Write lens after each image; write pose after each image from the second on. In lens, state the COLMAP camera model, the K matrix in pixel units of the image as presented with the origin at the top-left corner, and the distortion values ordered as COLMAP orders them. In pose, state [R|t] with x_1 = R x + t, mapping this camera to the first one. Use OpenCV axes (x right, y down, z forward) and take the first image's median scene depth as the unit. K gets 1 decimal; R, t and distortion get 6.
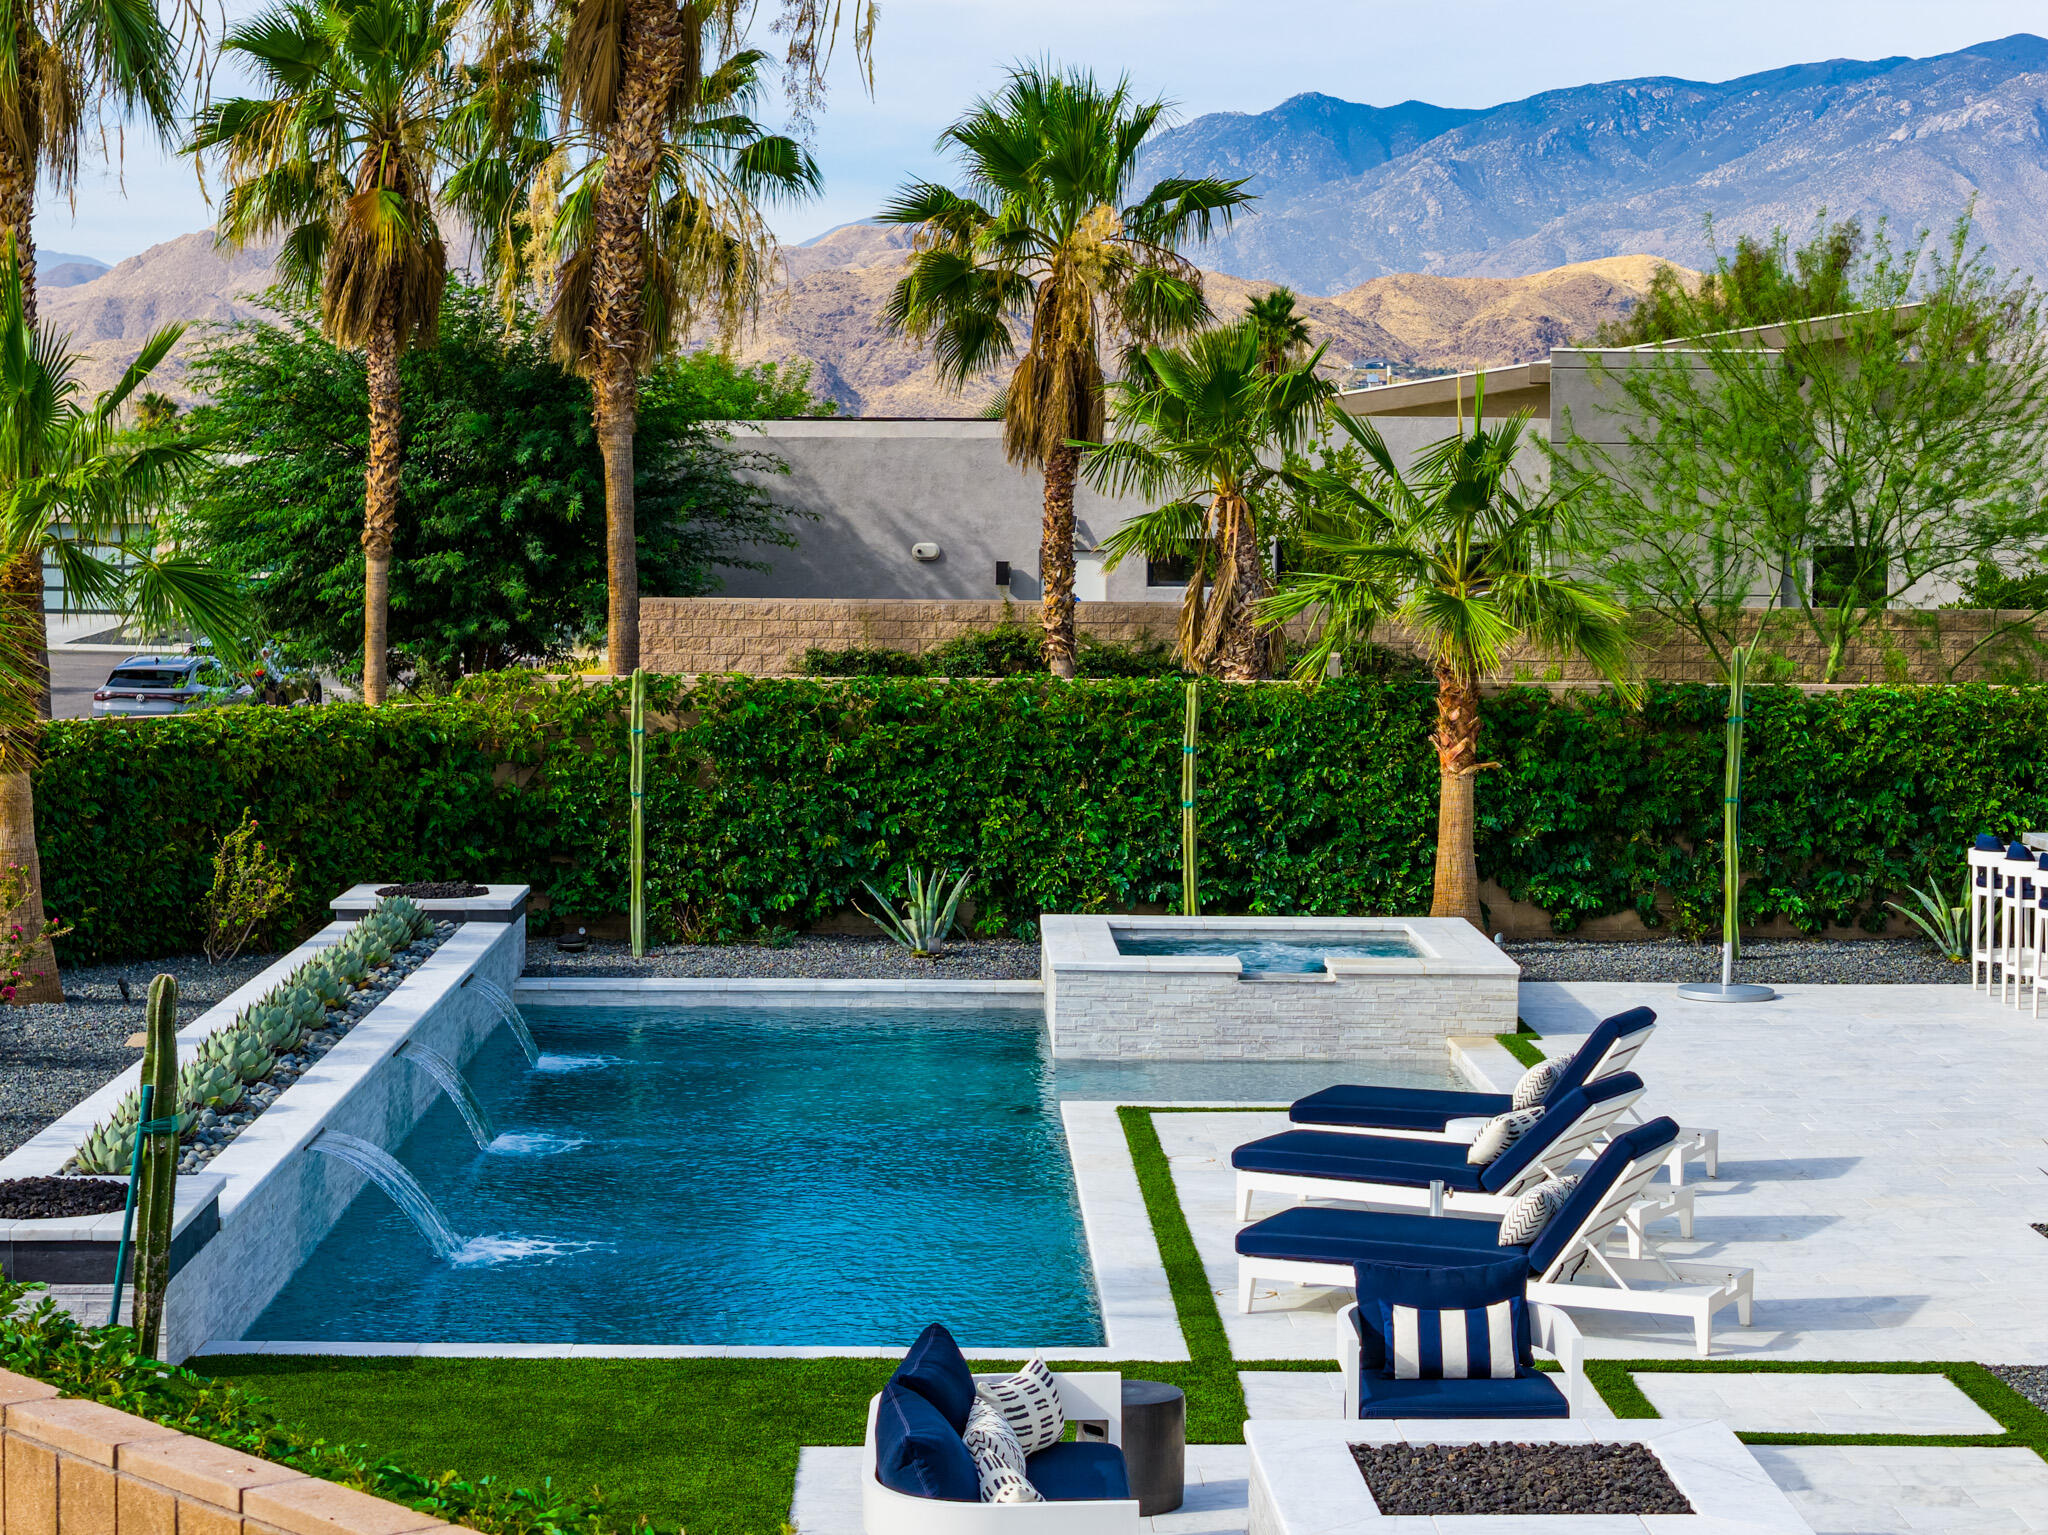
lens RADIAL K [[4142.6, 0, 1024.0], [0, 4142.6, 767.5], [0, 0, 1]] dist [-0.267802, 1.327094]
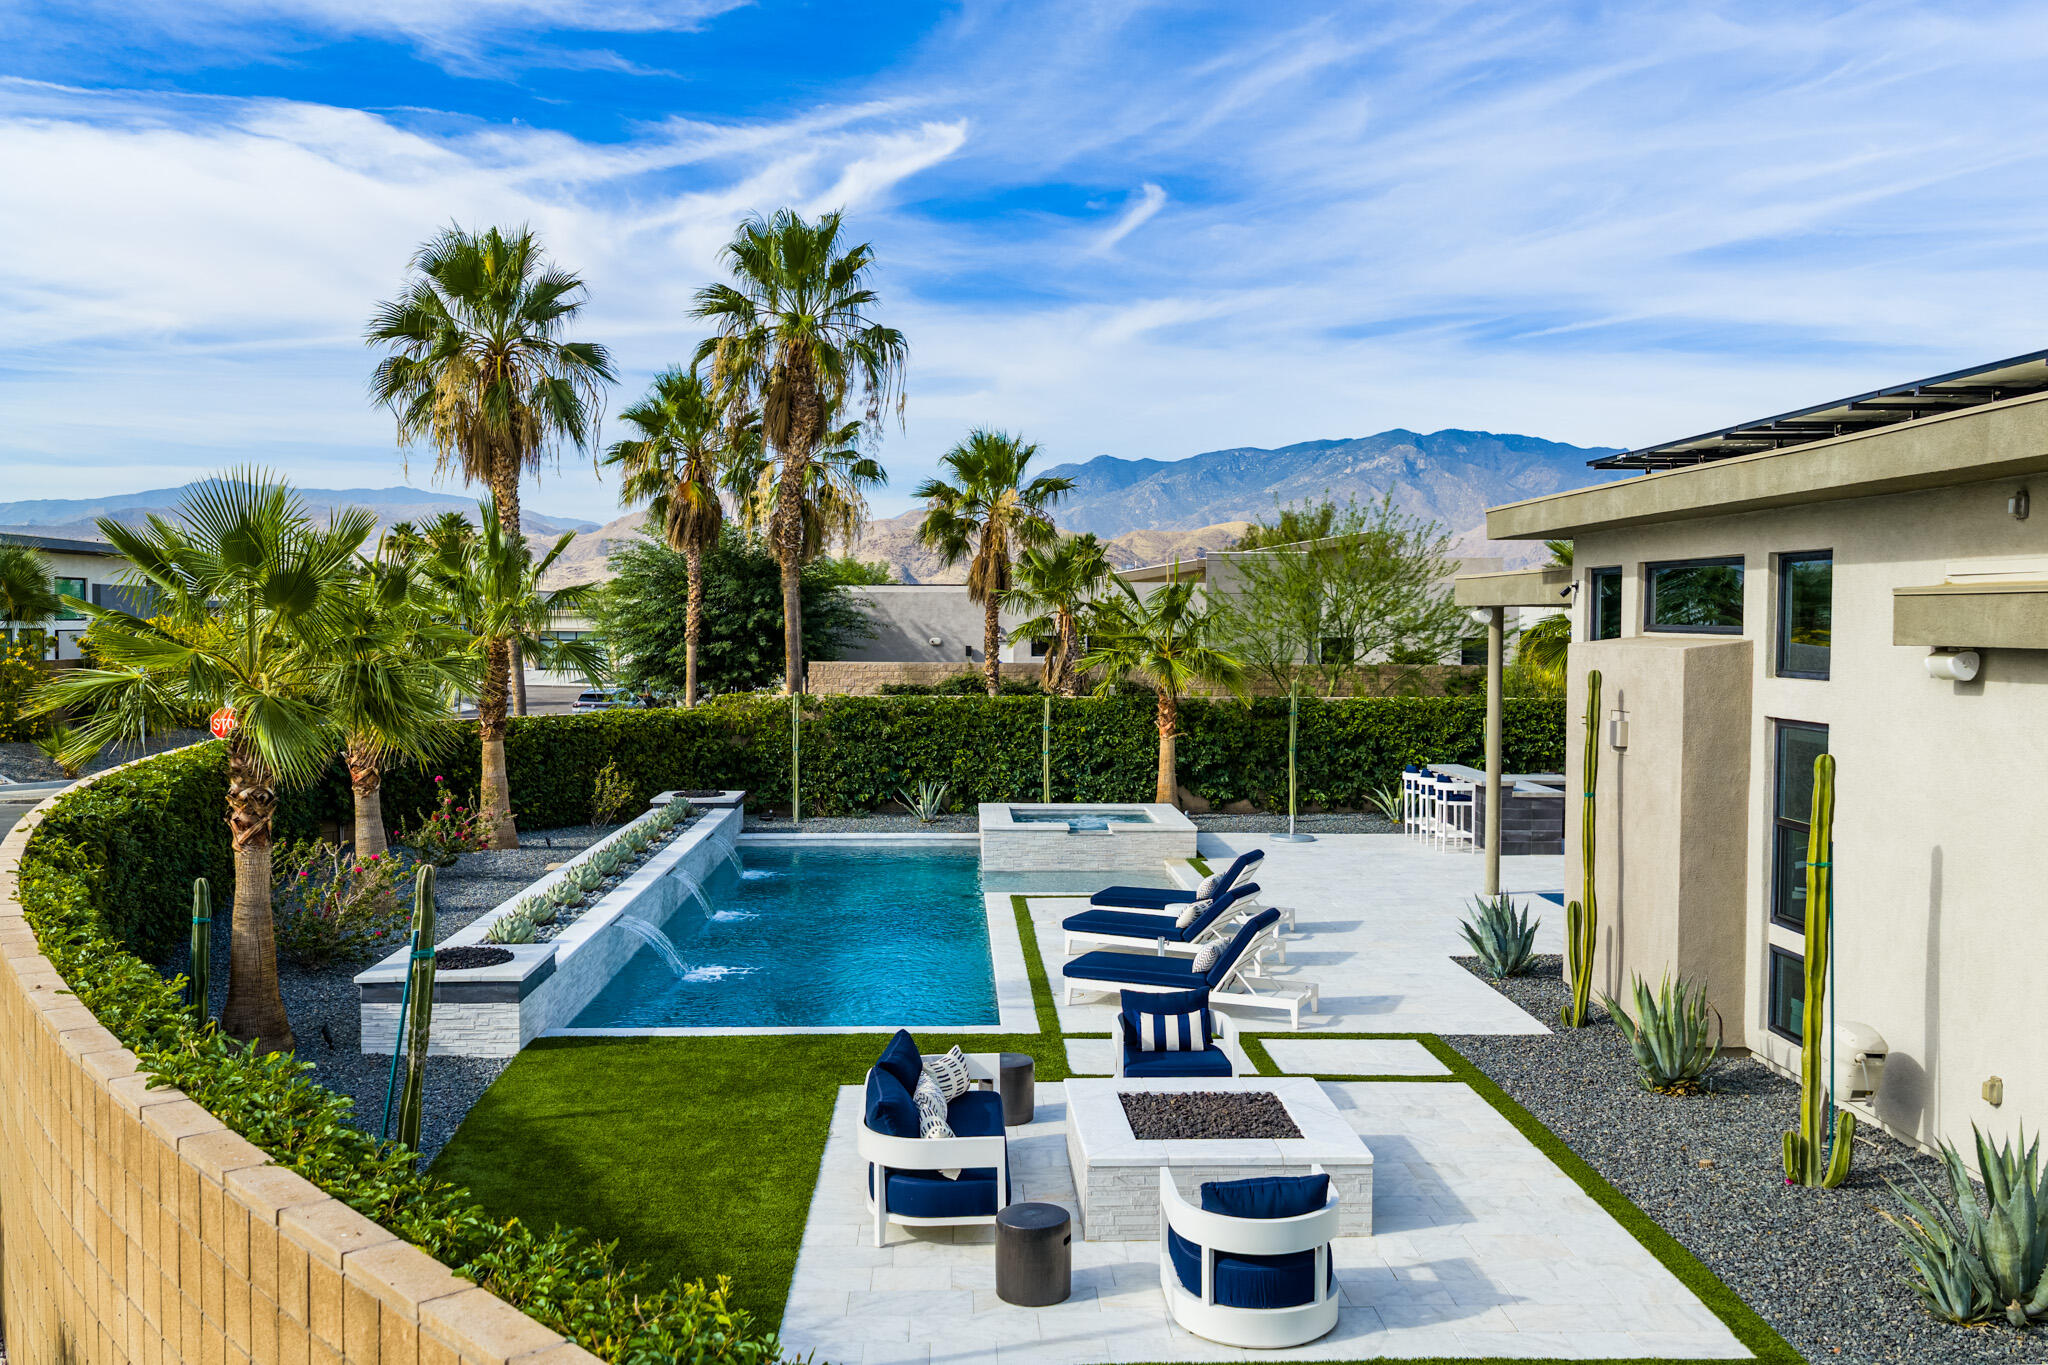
lens RADIAL K [[1705.6, 0, 1038.4], [0, 1705.6, 680.7], [0, 0, 1]] dist [0.009480, -0.012421]
pose [[0.999528, -0.003018, 0.030579, 0.007810], [0.003976, 0.999502, -0.031315, -0.000931], [-0.030469, 0.031422, 0.999042, 0.086785]]
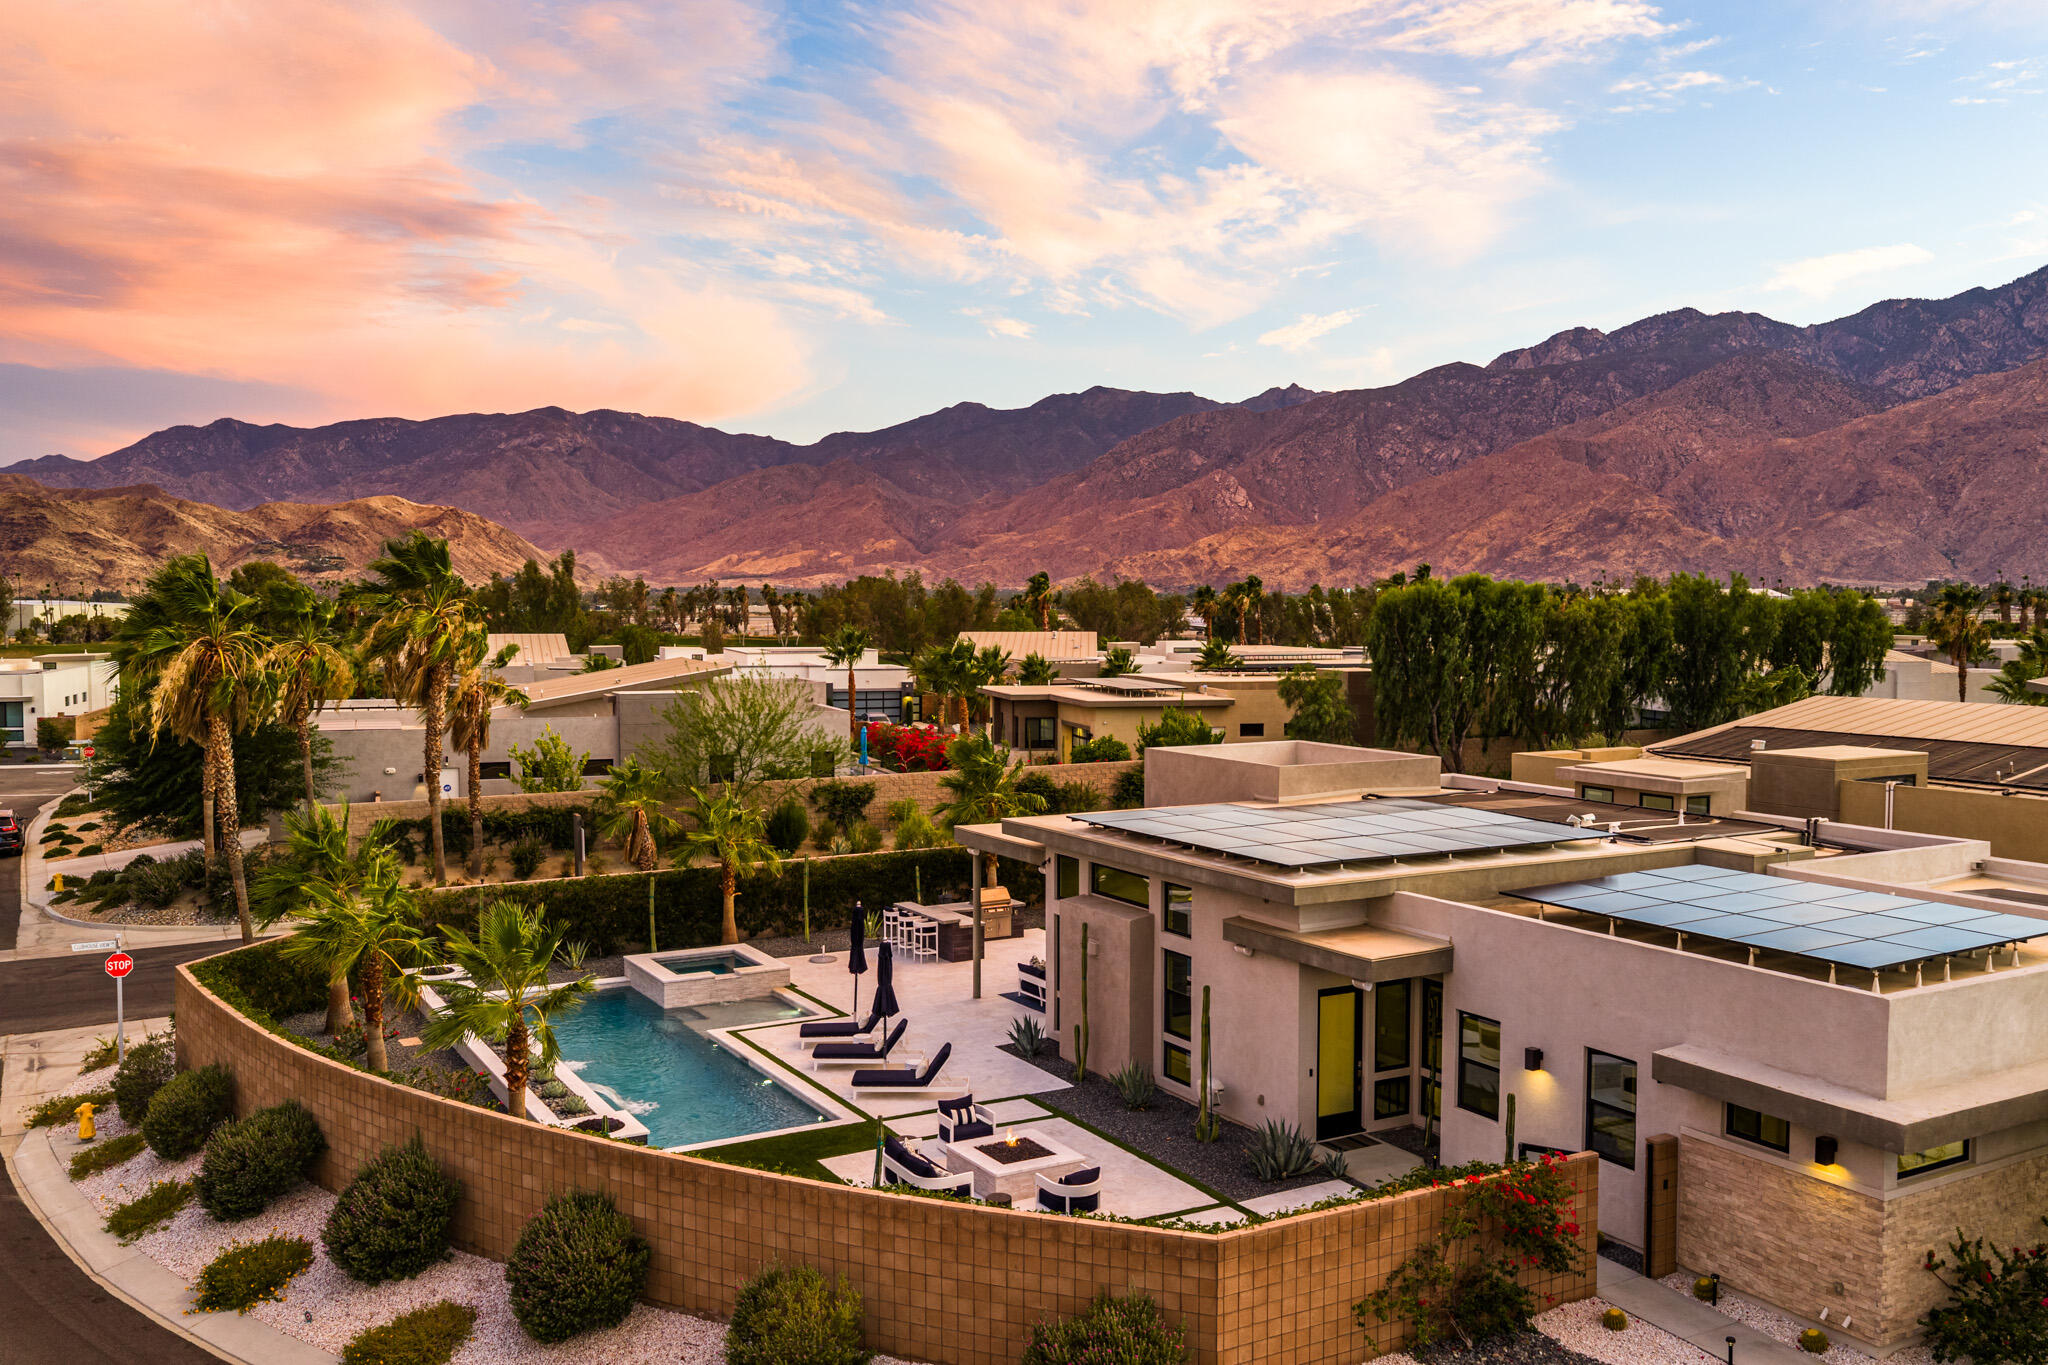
lens RADIAL K [[1675.1, 0, 1037.6], [0, 1675.1, 691.1], [0, 0, 1]] dist [0.004714, -0.007231]
pose [[0.867311, -0.037301, 0.496367, -0.340643], [0.040260, 0.999178, 0.004740, -0.158741], [-0.496136, 0.015873, 0.868100, -0.315697]]
